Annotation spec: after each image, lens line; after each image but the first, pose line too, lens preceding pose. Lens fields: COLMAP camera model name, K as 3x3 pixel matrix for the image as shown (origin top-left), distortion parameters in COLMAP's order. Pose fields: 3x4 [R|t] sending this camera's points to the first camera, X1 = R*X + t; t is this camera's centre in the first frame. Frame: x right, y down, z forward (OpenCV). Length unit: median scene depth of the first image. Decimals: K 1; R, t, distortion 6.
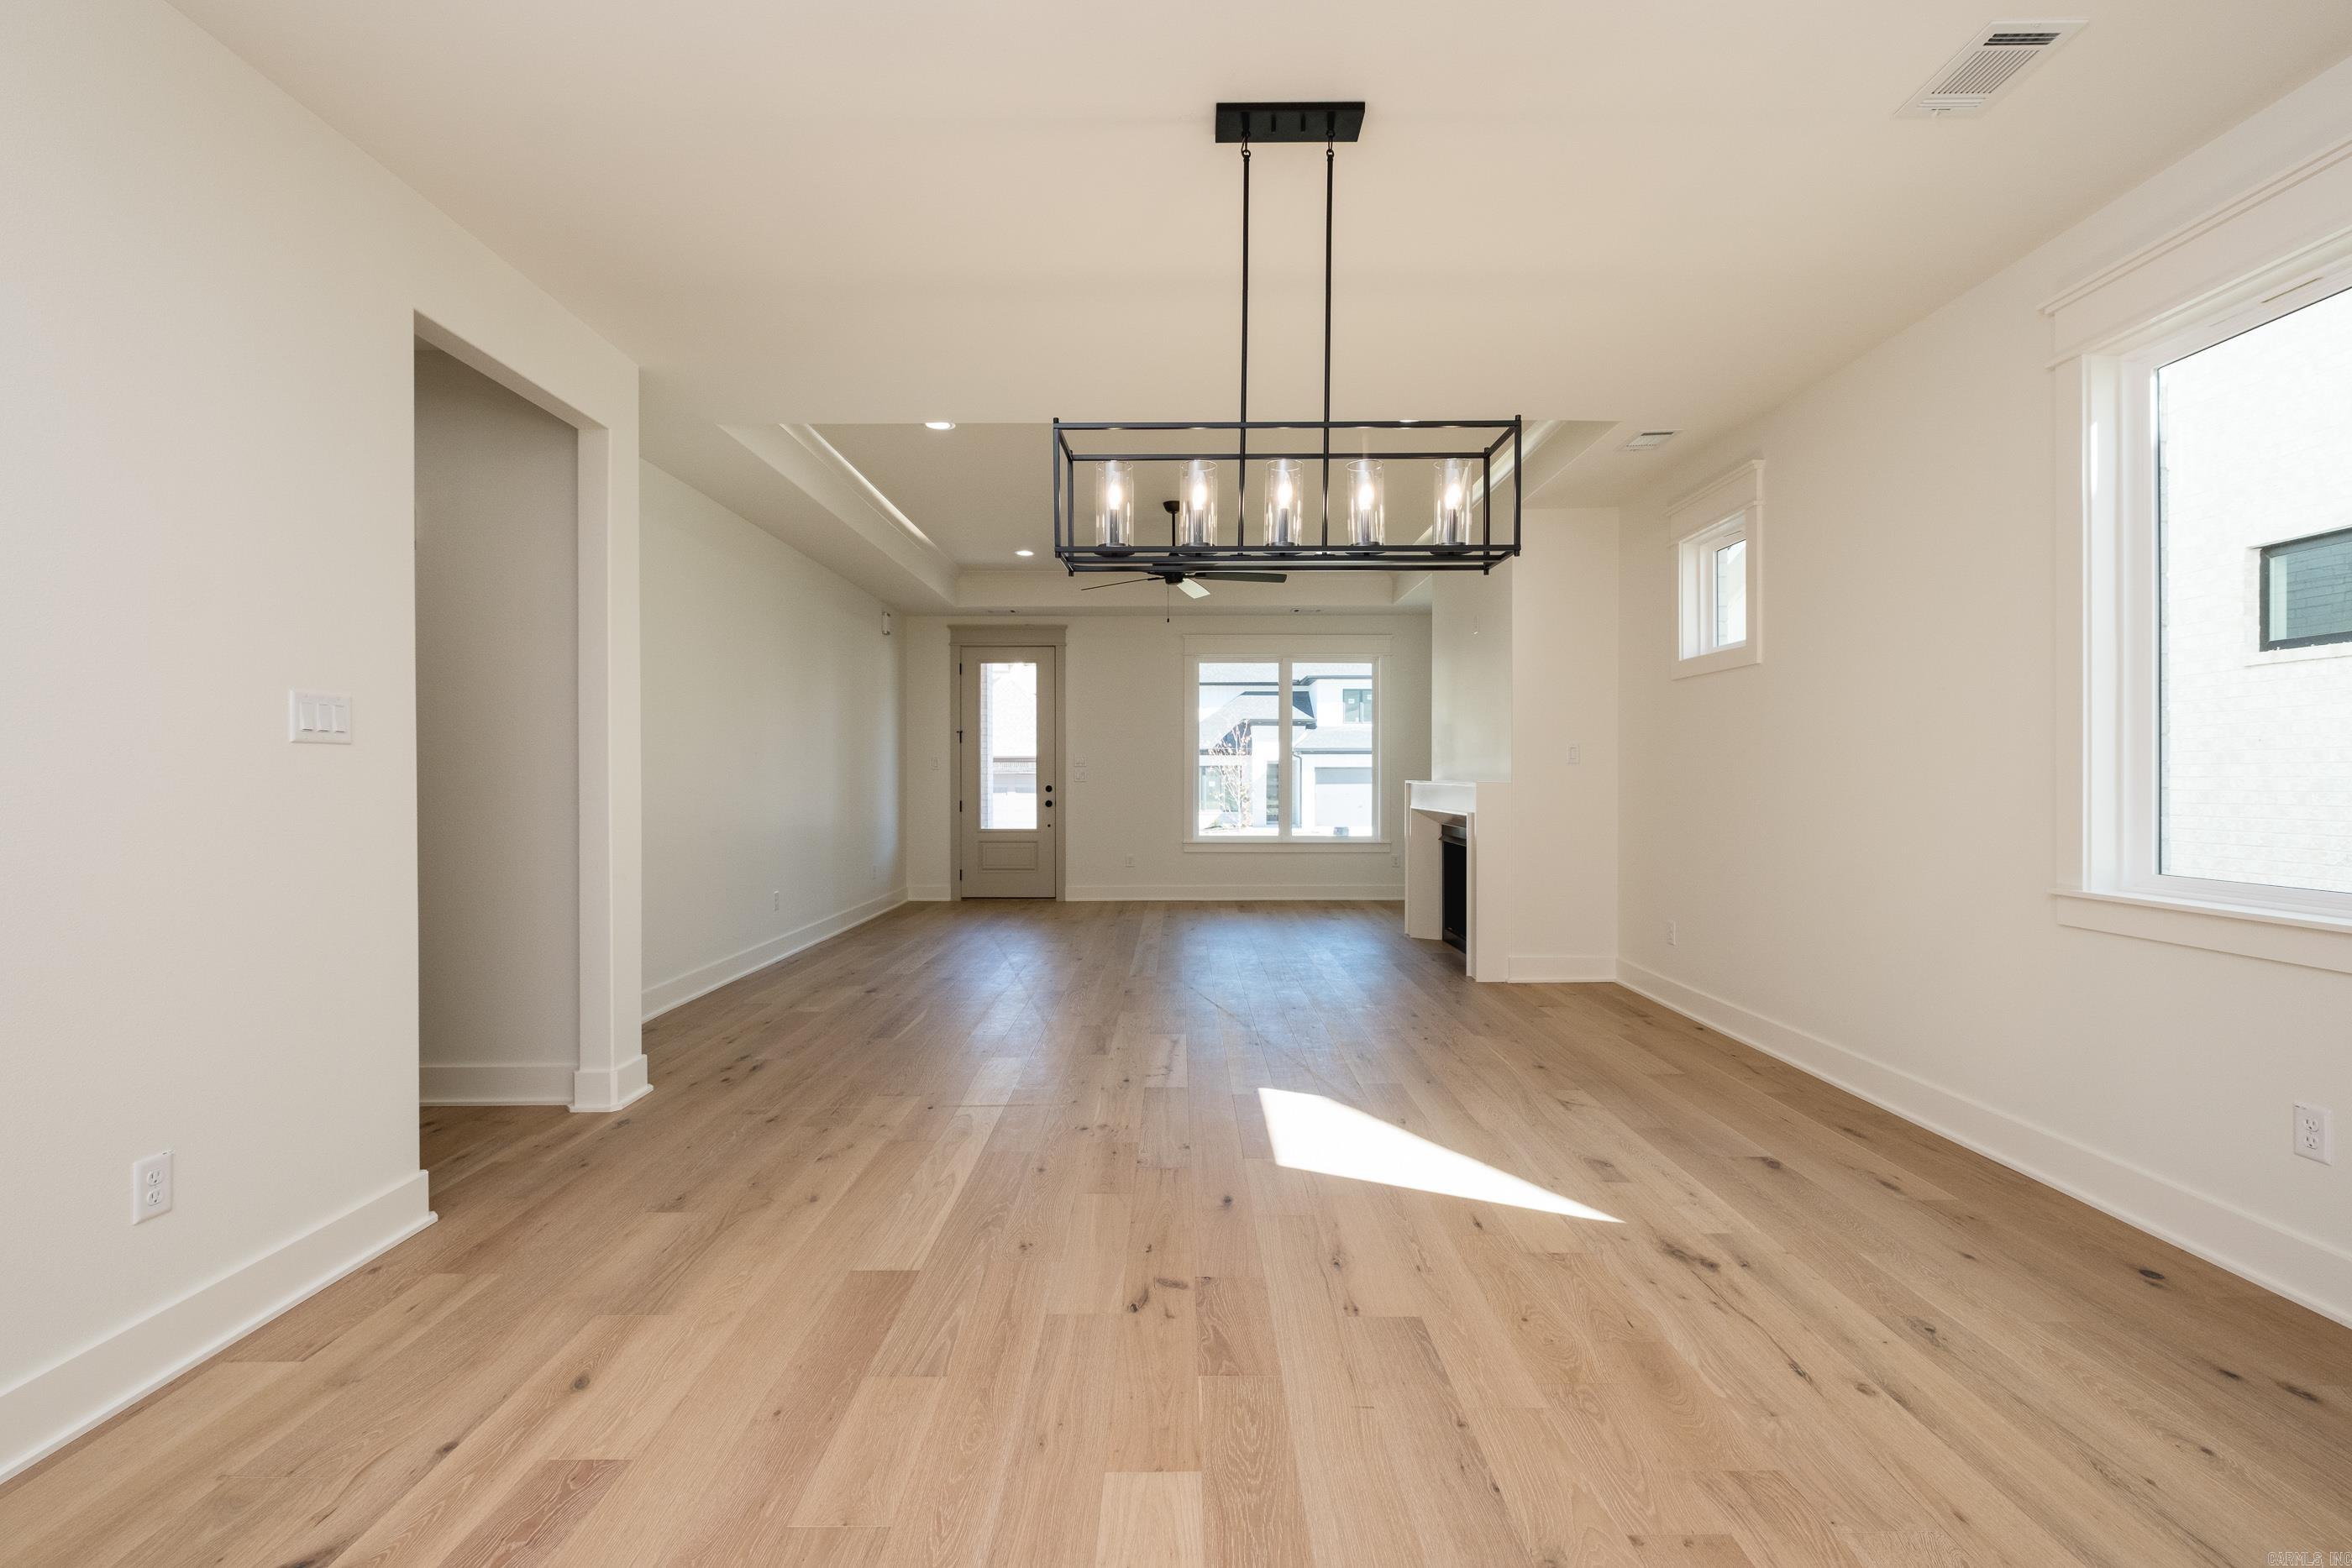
lens RADIAL K [[1026.2, 0, 1183.1], [0, 1026.2, 780.8], [0, 0, 1]] dist [0.004662, -0.002878]
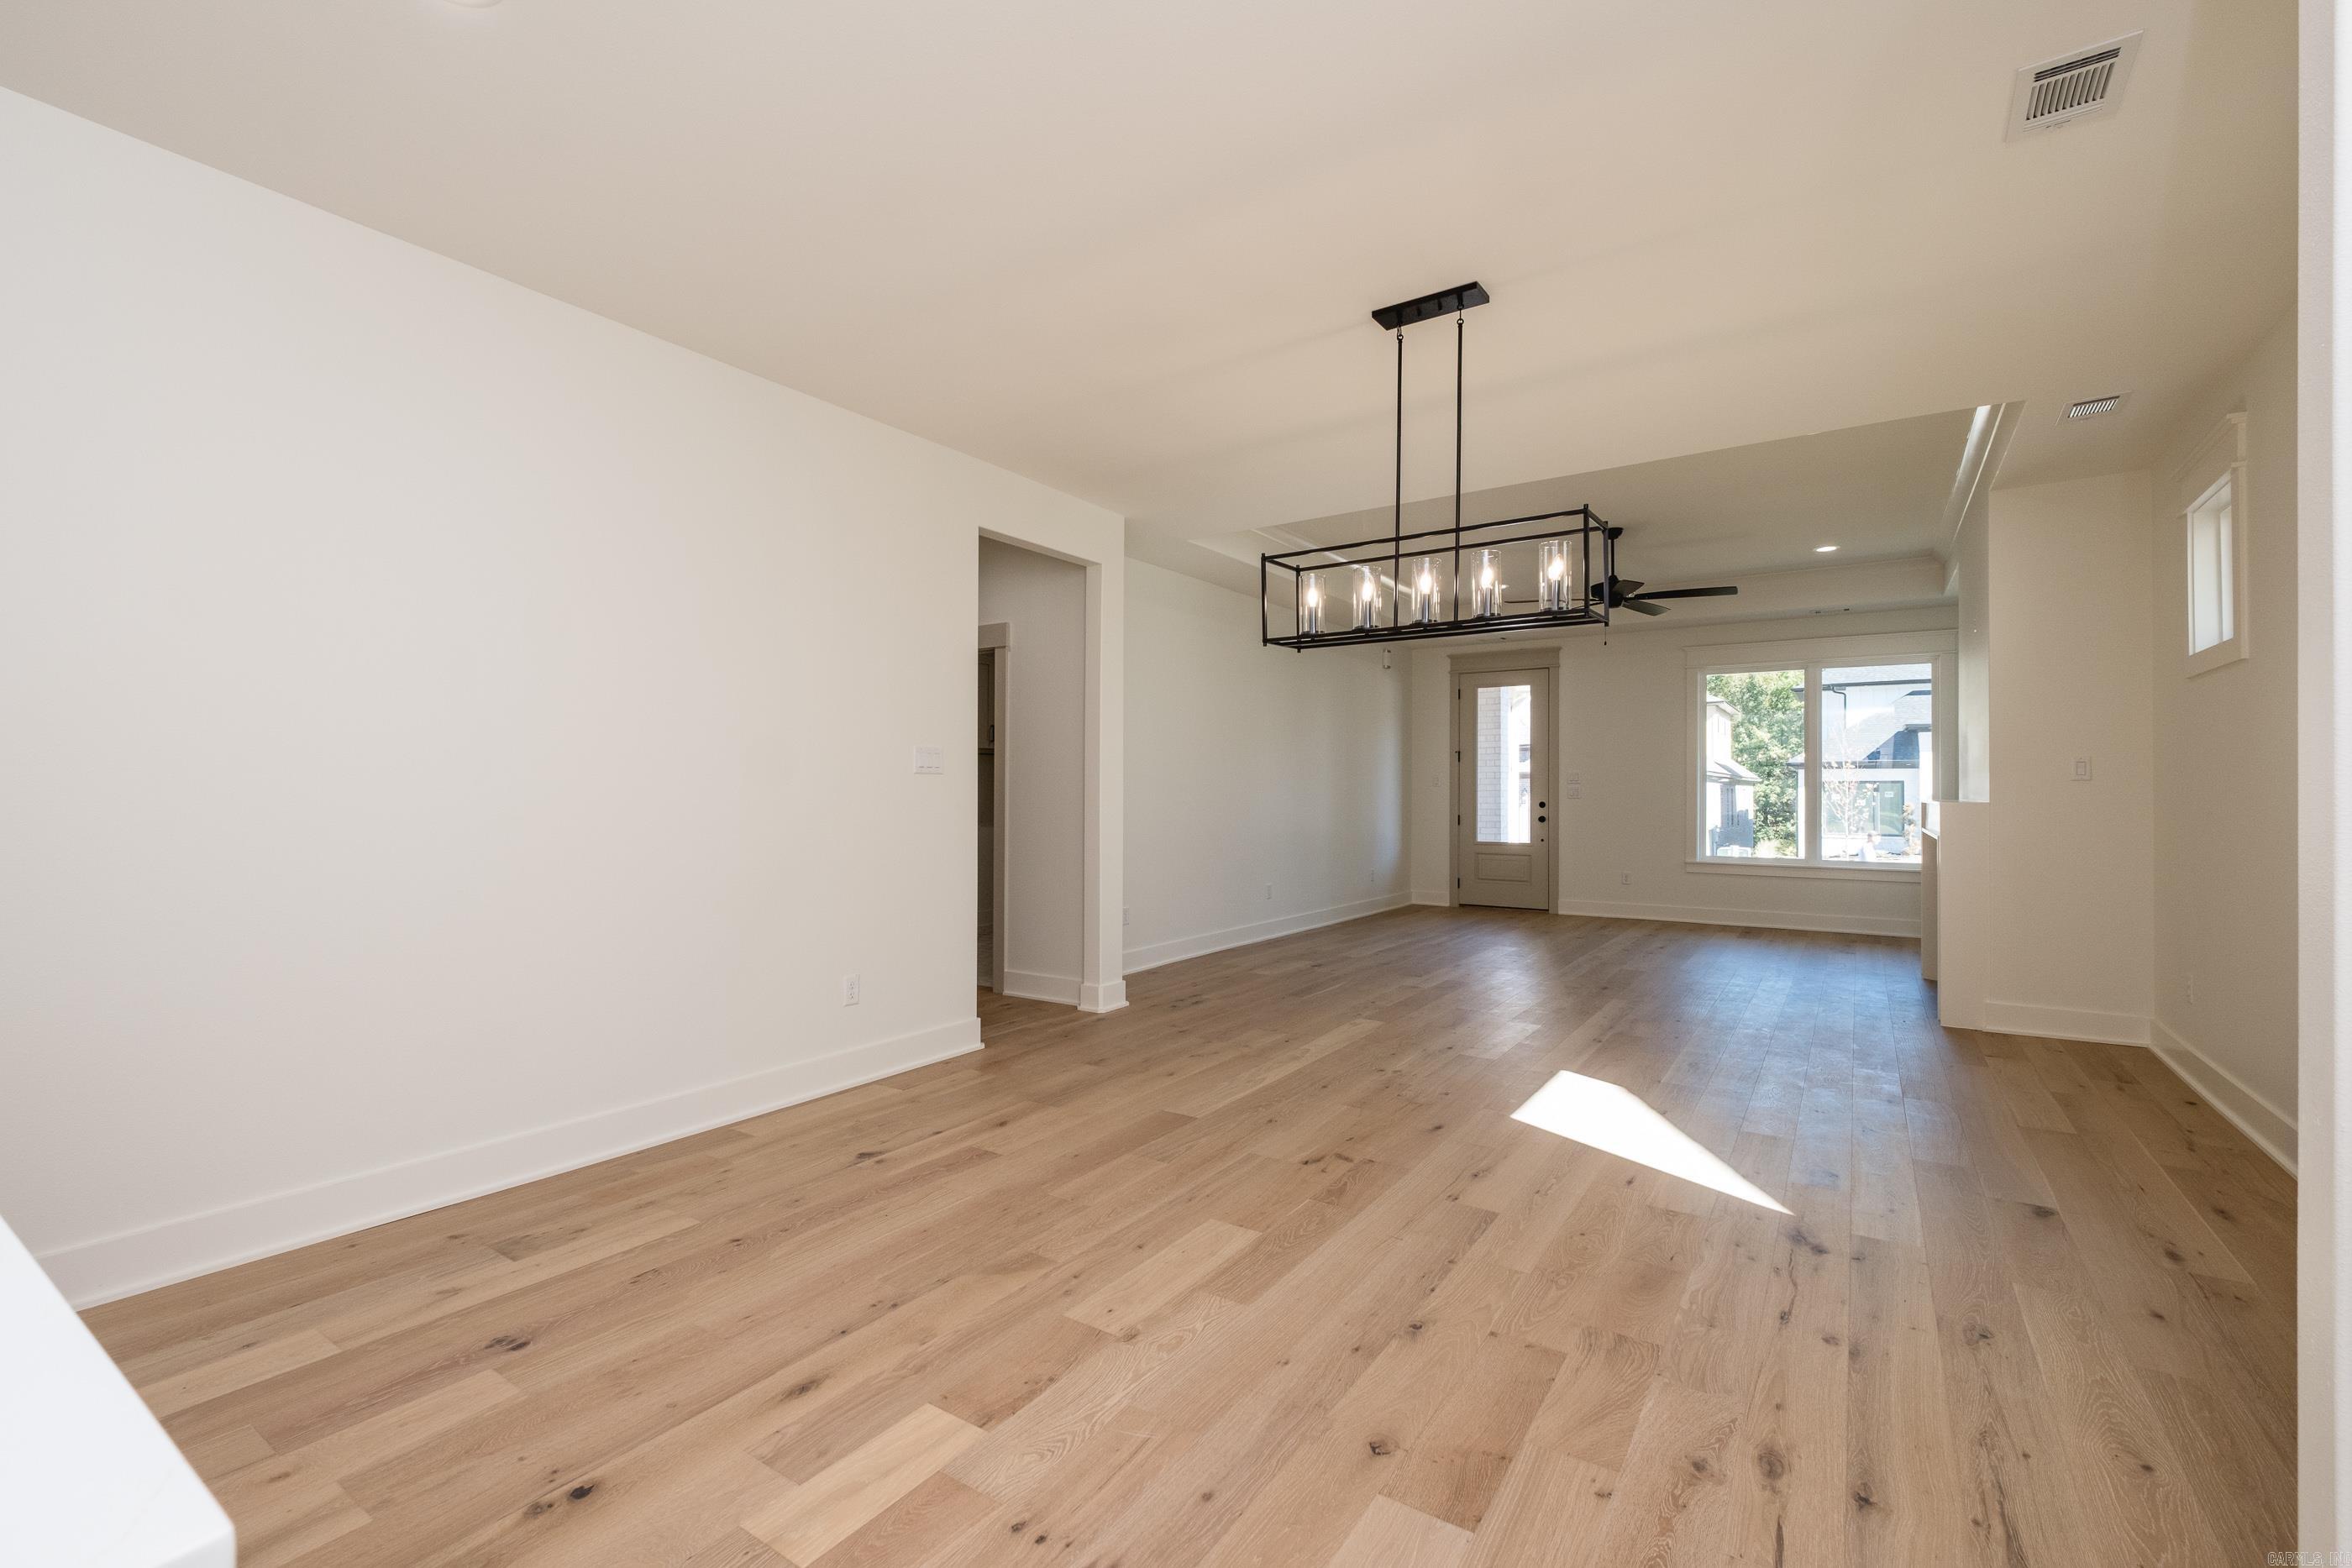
lens RADIAL K [[1026.2, 0, 1171.7], [0, 1026.2, 786.0], [0, 0, 1]] dist [0.004662, -0.002878]
pose [[0.824124, 0.000630, -0.566408, 0.487374], [-0.006356, 0.999947, -0.008135, -0.002006], [0.566373, 0.010304, 0.824085, -0.238651]]
